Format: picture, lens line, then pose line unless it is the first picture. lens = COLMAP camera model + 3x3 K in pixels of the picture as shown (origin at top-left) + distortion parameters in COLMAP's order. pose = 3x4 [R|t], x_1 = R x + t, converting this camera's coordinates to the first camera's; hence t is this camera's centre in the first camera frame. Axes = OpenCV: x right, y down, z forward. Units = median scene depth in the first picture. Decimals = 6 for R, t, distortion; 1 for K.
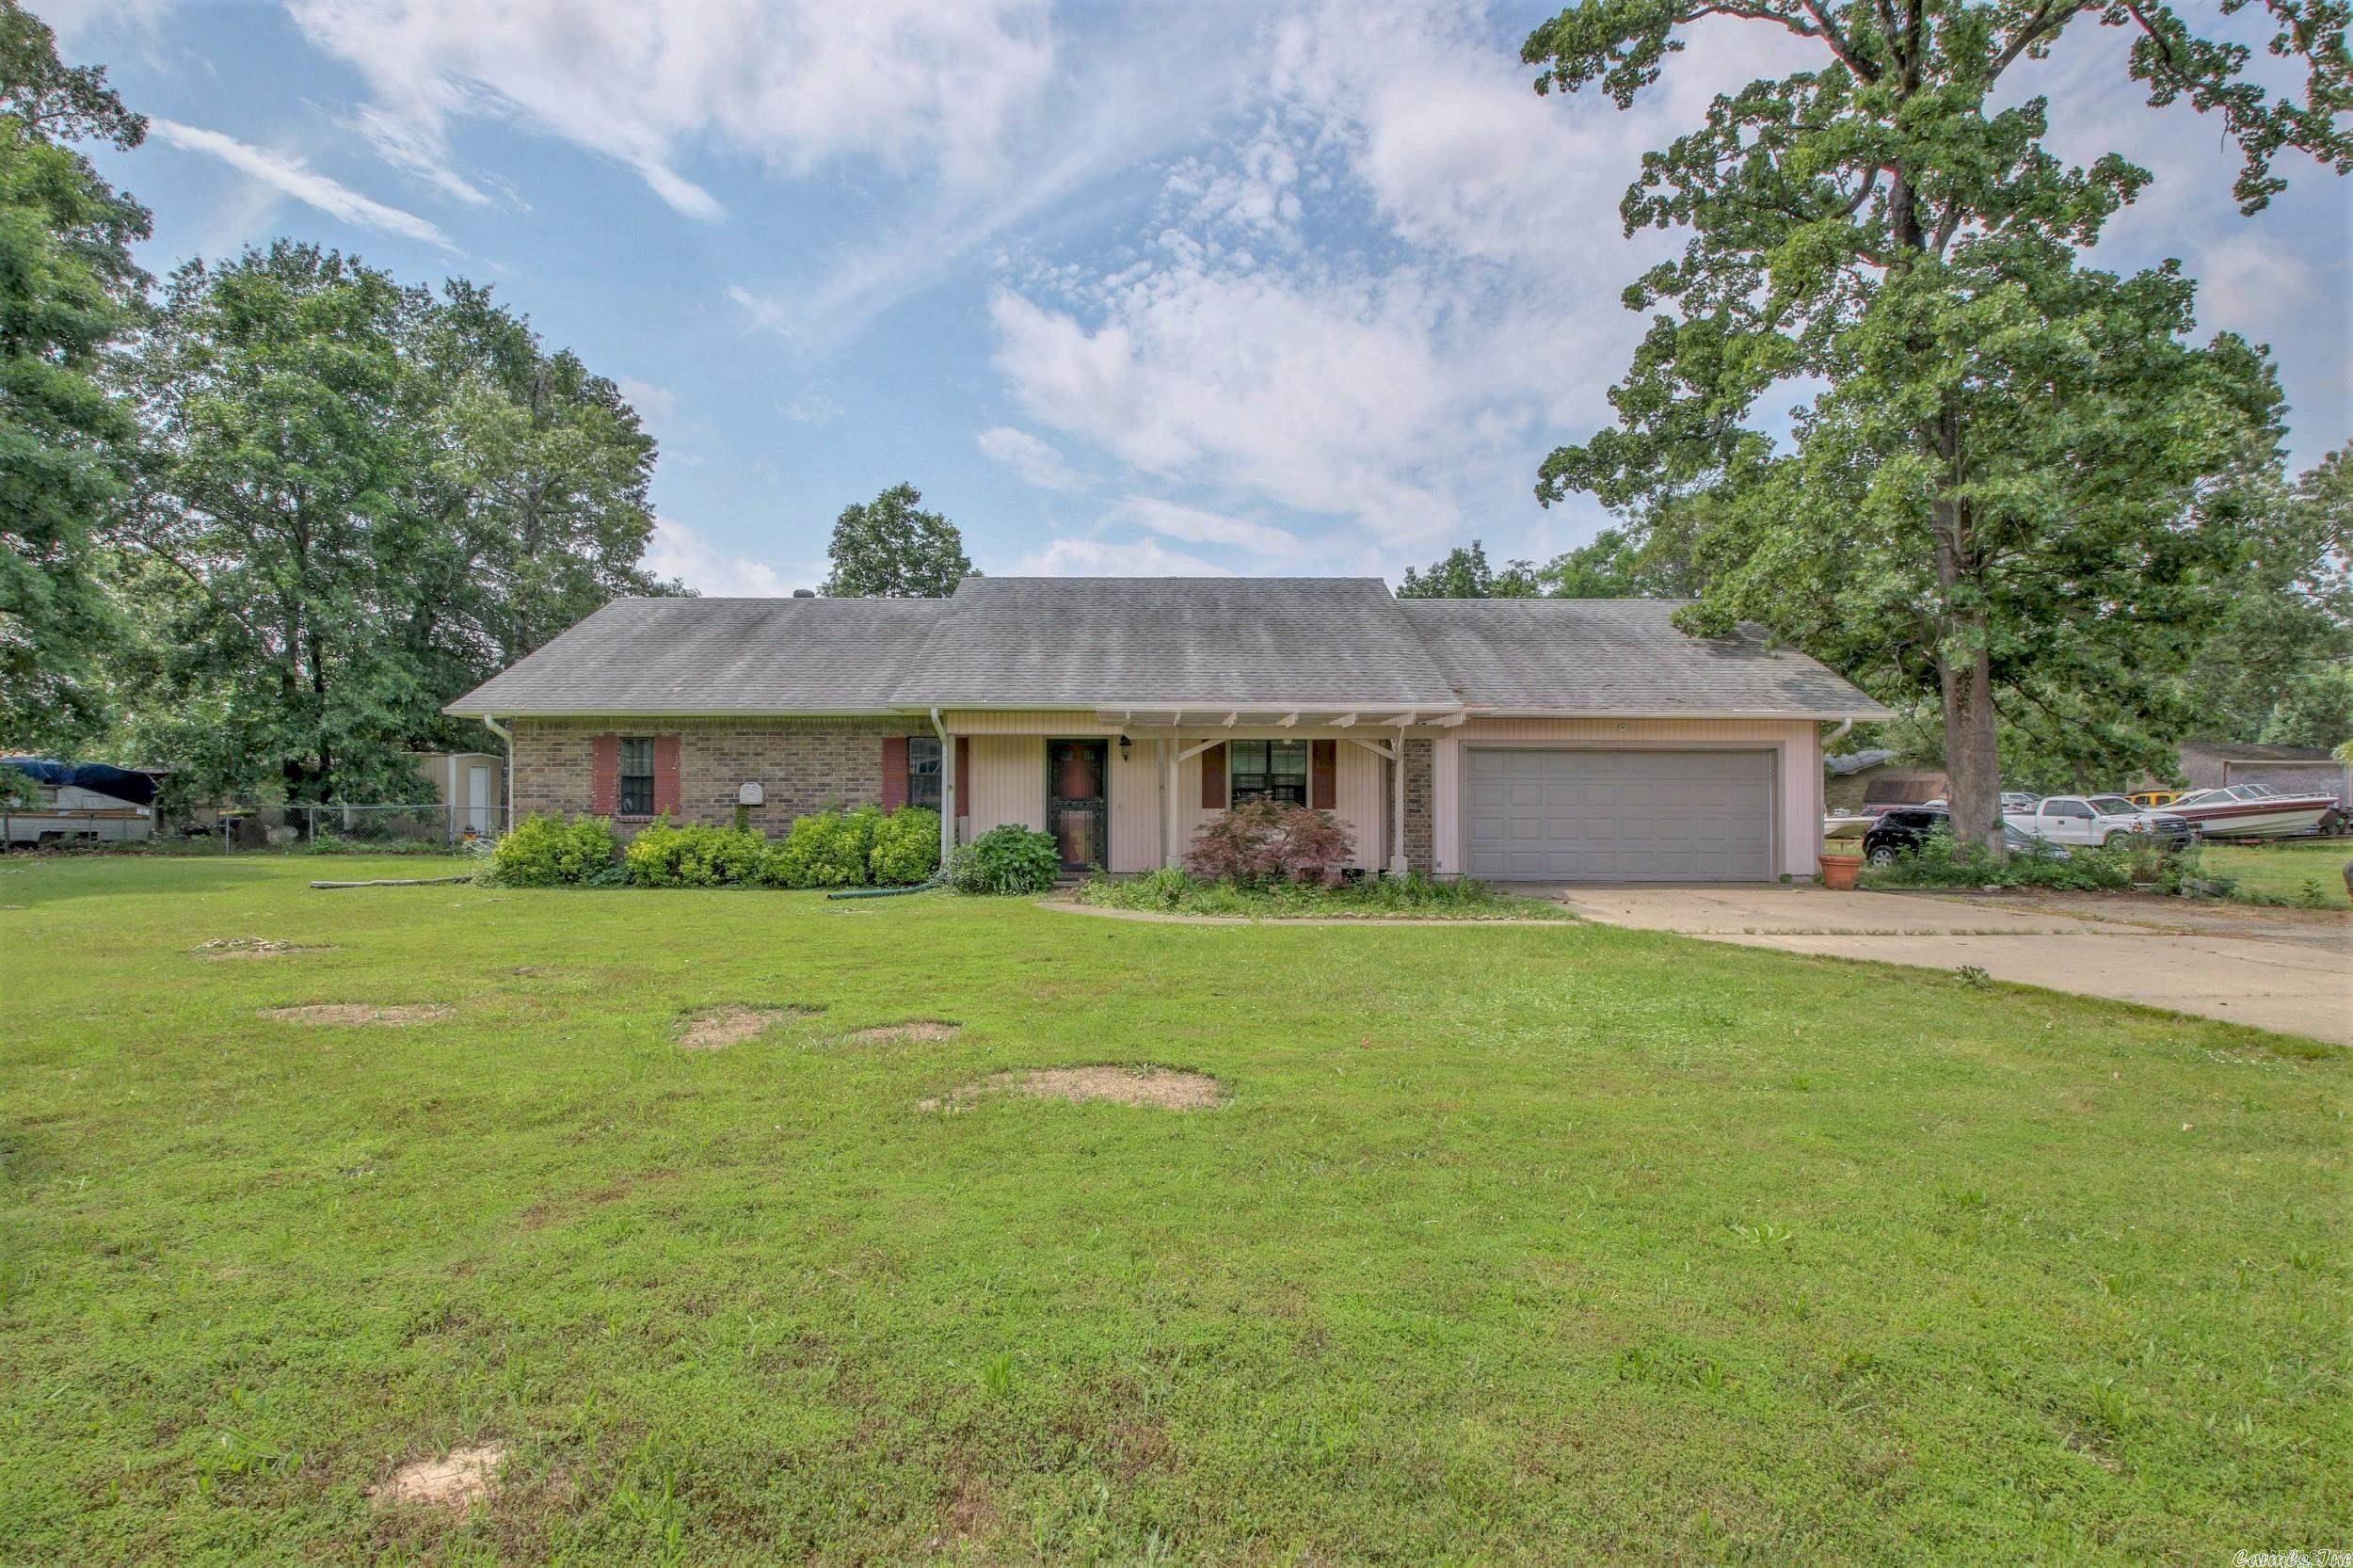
lens RADIAL K [[1093.8, 0, 1172.4], [0, 1093.8, 784.9], [0, 0, 1]] dist [0.003834, -0.018100]
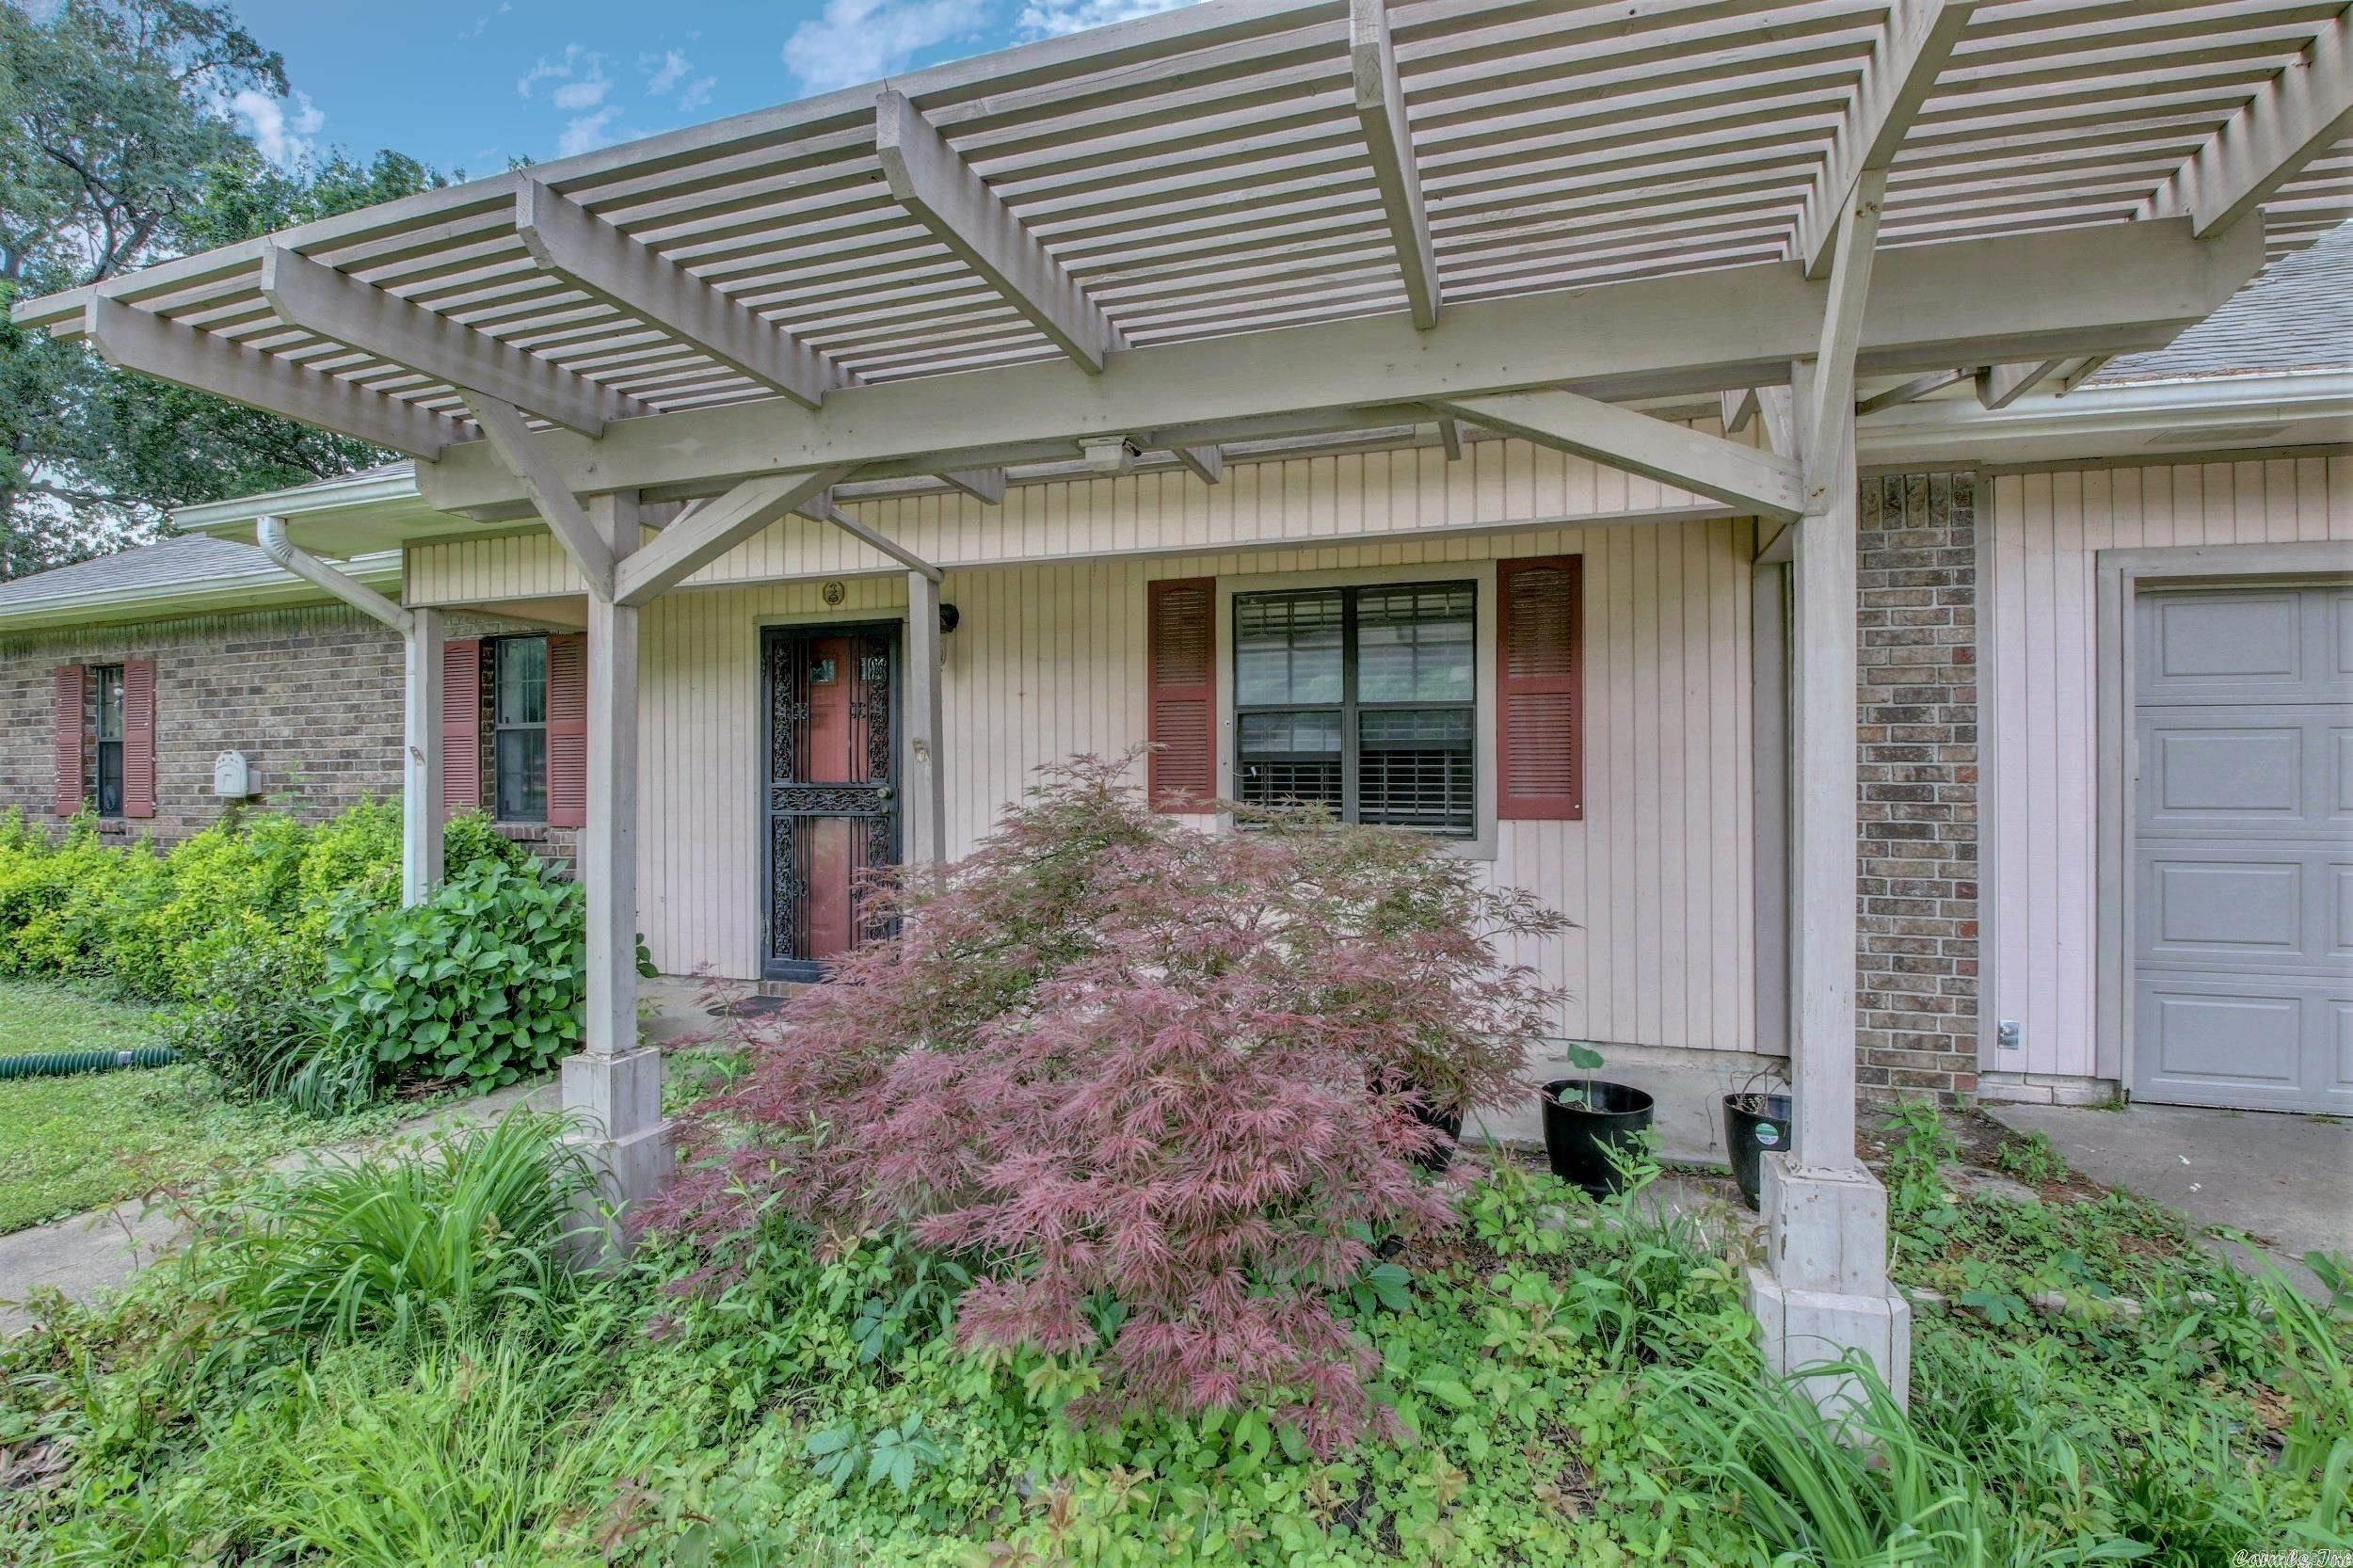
lens RADIAL K [[1093.8, 0, 1180.8], [0, 1093.8, 782.7], [0, 0, 1]] dist [0.003834, -0.018100]
pose [[0.937471, -0.001121, -0.348061, 0.150557], [-0.000738, 0.999986, -0.005208, 0.013362], [0.348062, 0.005139, 0.937457, 0.694564]]
